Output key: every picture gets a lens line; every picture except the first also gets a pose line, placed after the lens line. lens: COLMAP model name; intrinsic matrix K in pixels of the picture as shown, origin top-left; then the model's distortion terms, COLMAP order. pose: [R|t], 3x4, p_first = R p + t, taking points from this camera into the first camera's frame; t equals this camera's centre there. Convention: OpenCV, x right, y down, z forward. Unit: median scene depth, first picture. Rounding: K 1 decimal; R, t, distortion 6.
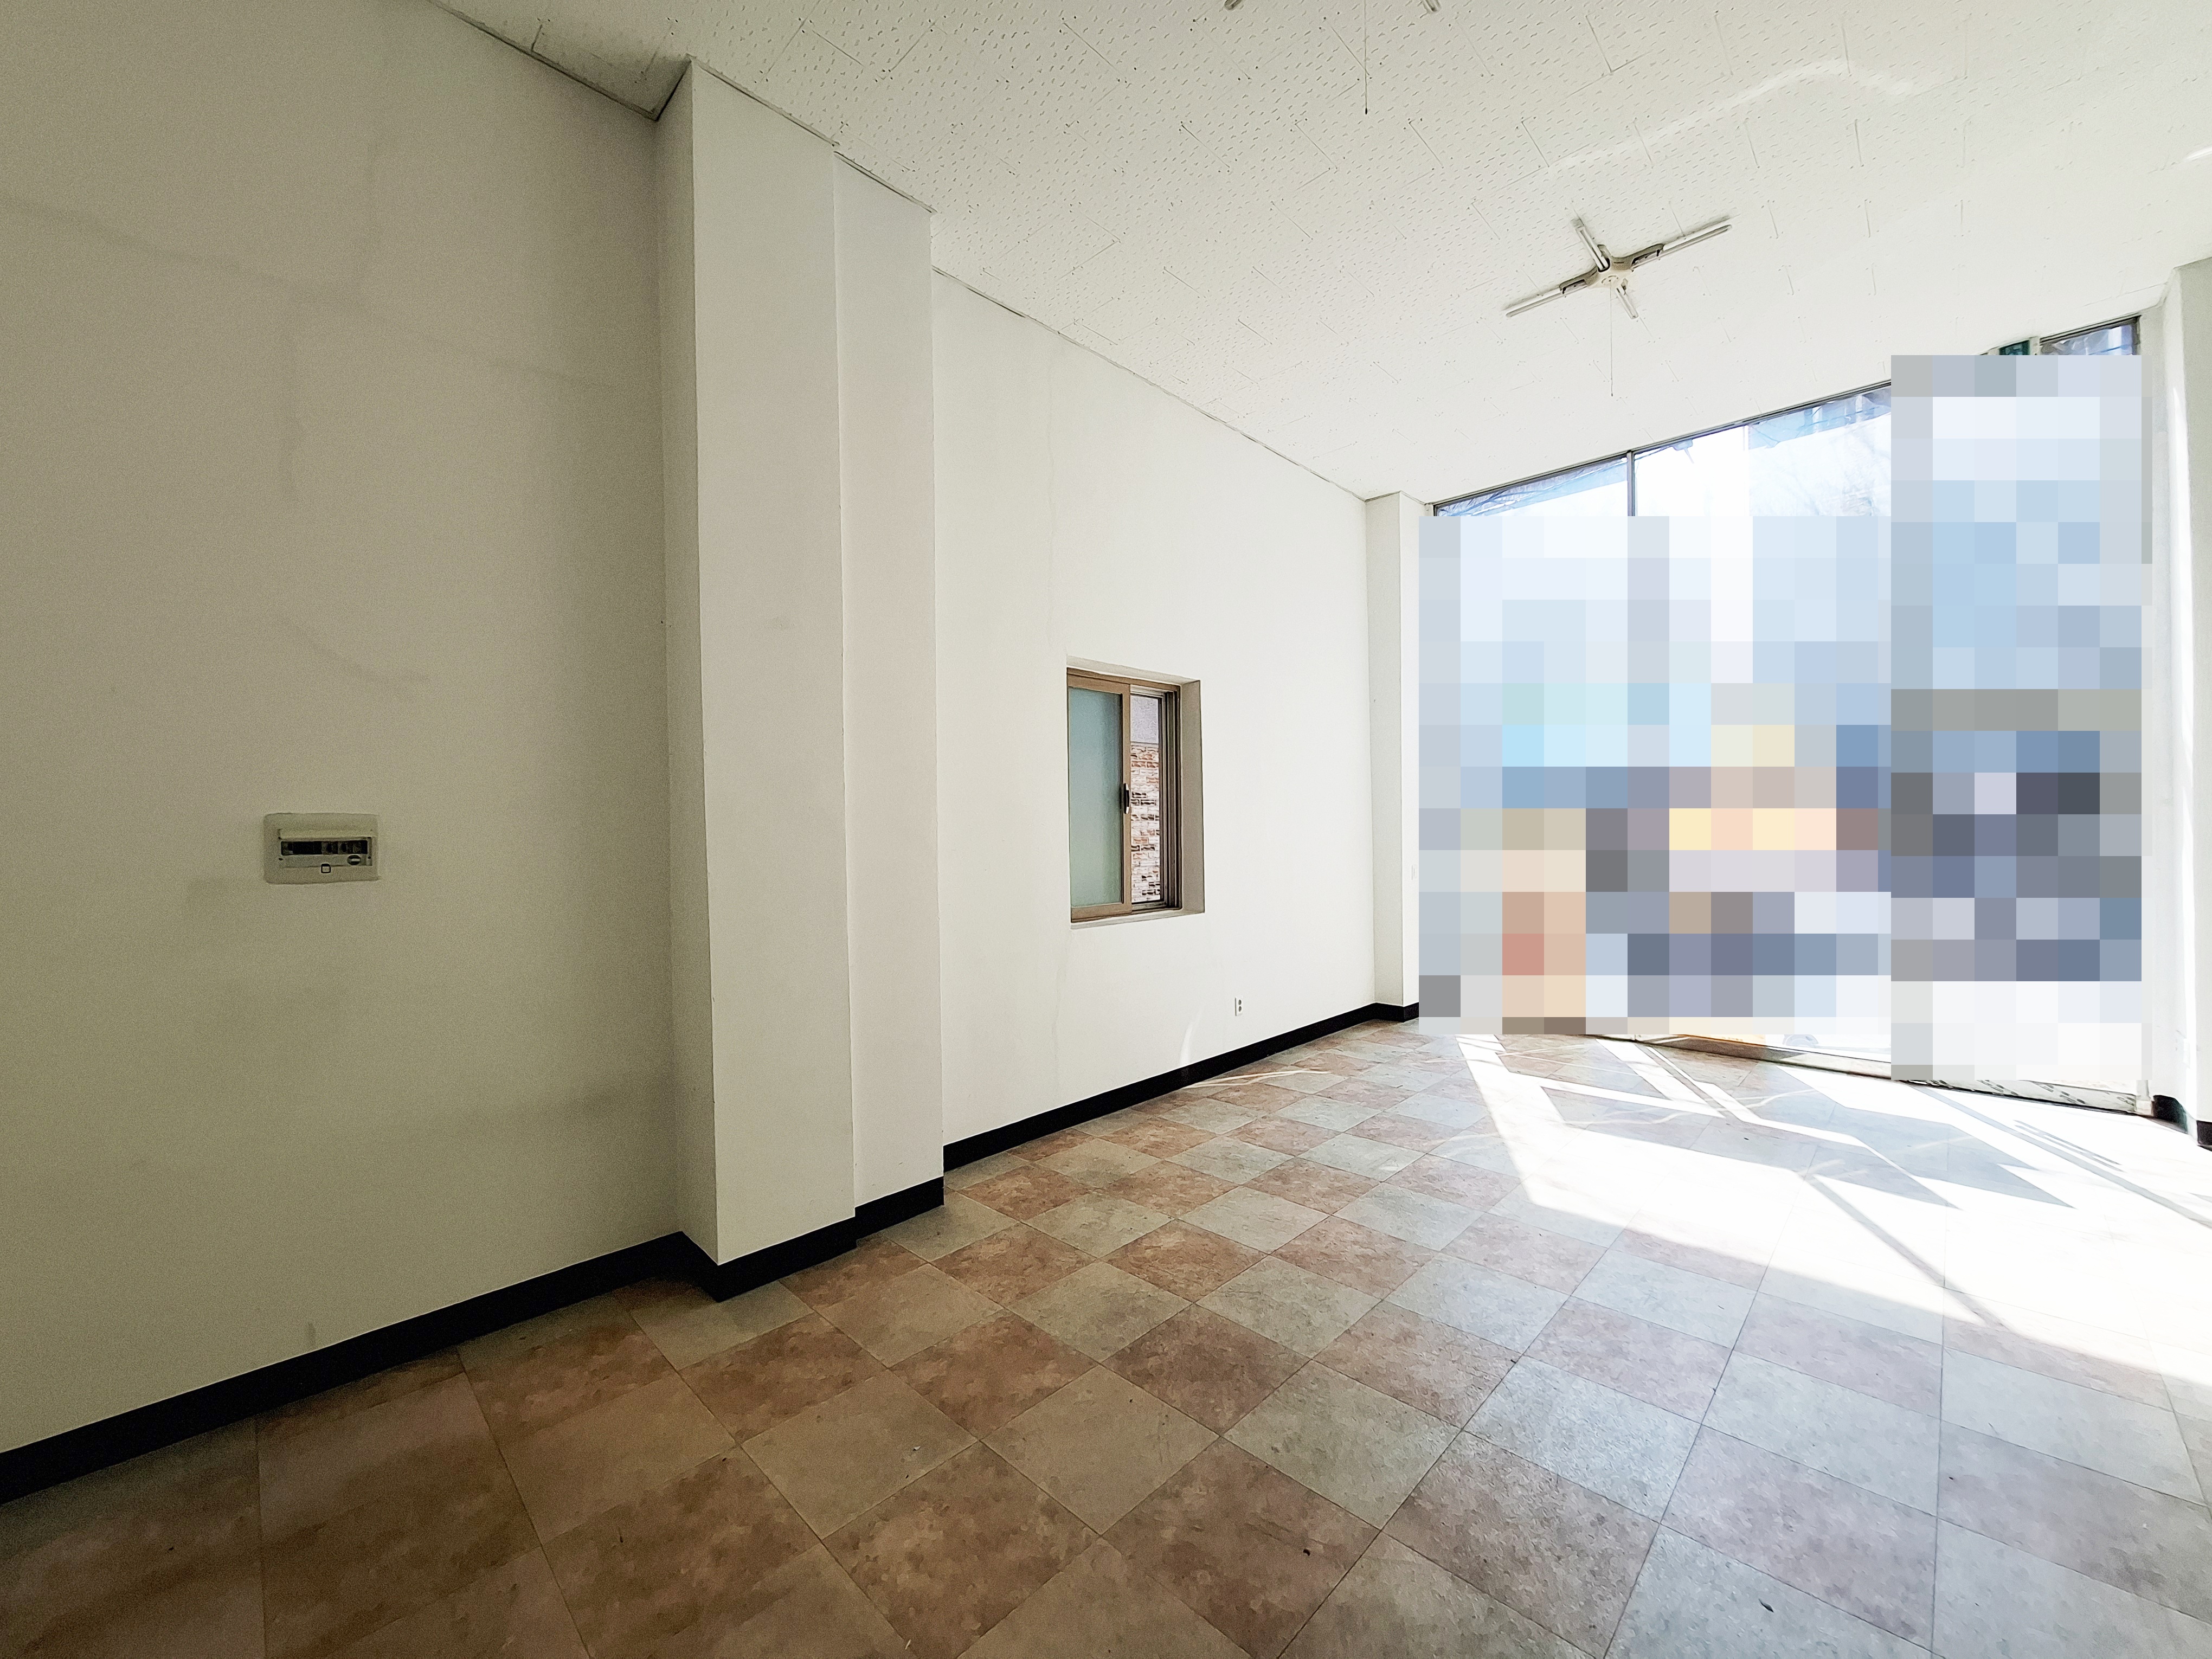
lens RADIAL K [[867.4, 0, 1094.0], [0, 867.4, 836.6], [0, 0, 1]] dist [-0.001837, 0.000486]
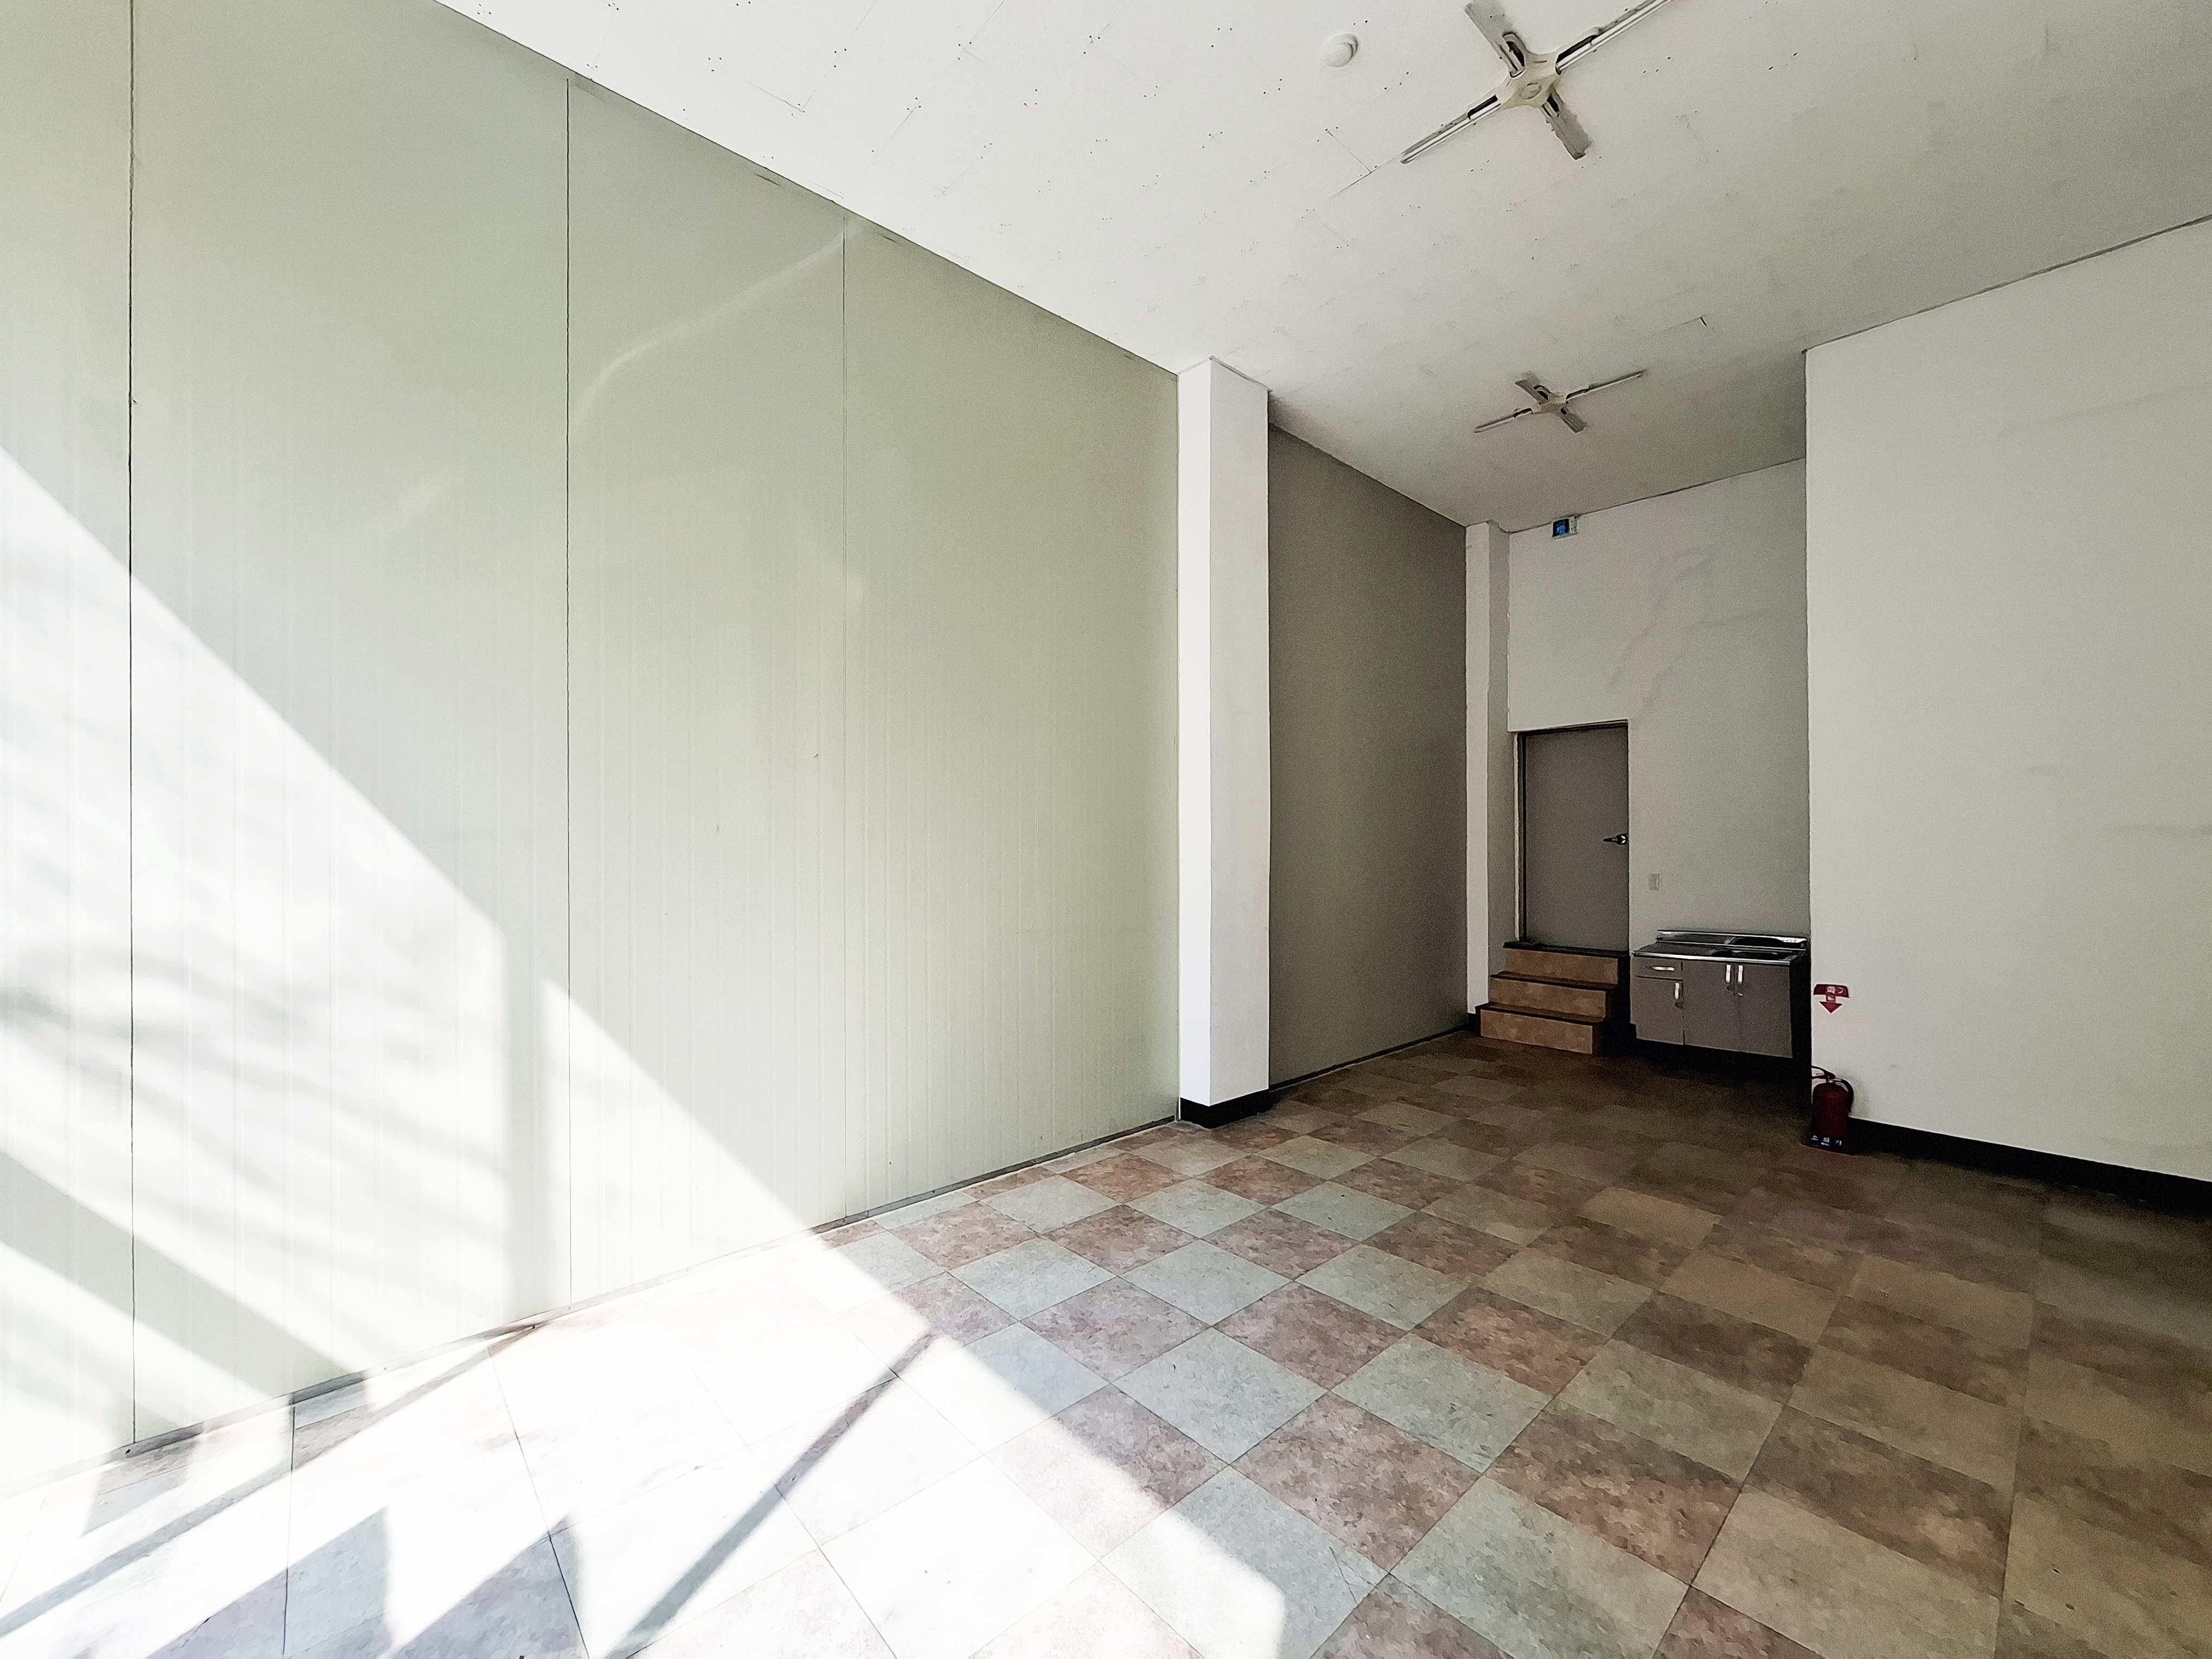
lens RADIAL K [[879.4, 0, 1100.2], [0, 879.4, 830.8], [0, 0, 1]] dist [-0.000668, 0.000331]
pose [[-0.998366, 0.017819, 0.054285, 0.612133], [0.018000, 0.999834, 0.002846, -0.027045], [-0.054225, 0.003819, -0.998521, 1.599765]]
